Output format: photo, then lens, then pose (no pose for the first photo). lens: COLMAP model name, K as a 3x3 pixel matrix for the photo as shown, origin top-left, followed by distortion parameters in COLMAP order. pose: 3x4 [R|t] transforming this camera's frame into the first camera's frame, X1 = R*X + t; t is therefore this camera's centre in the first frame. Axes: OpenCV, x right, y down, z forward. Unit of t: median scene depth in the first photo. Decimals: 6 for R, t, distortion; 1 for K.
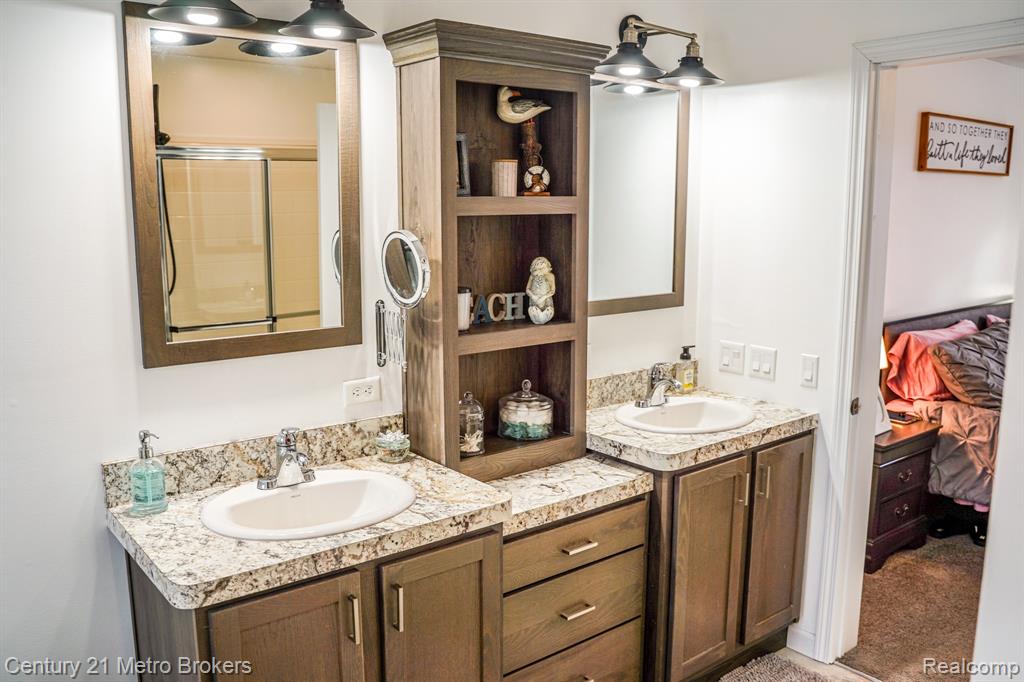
lens RADIAL K [[838.3, 0, 512.0], [0, 838.3, 341.0], [0, 0, 1]] dist [-0.062702, 0.003993]
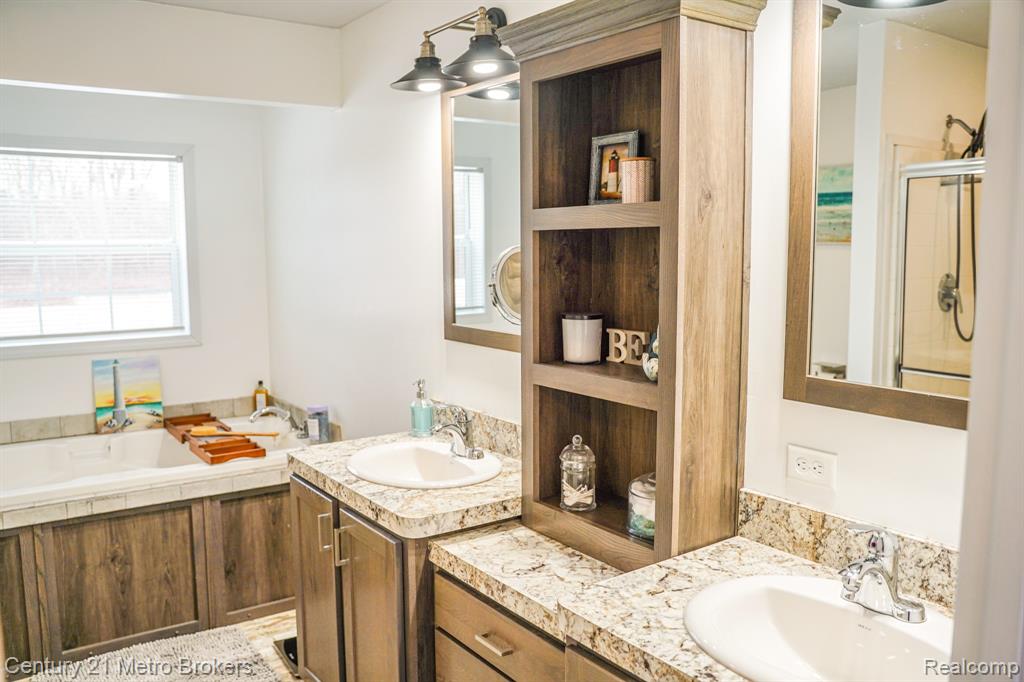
lens RADIAL K [[838.3, 0, 512.0], [0, 838.3, 341.0], [0, 0, 1]] dist [-0.062702, 0.003993]
pose [[-0.051509, 0.118938, -0.991565, 0.838709], [-0.153993, 0.980062, 0.125558, -0.139264], [0.986728, 0.159162, -0.032167, 1.005104]]
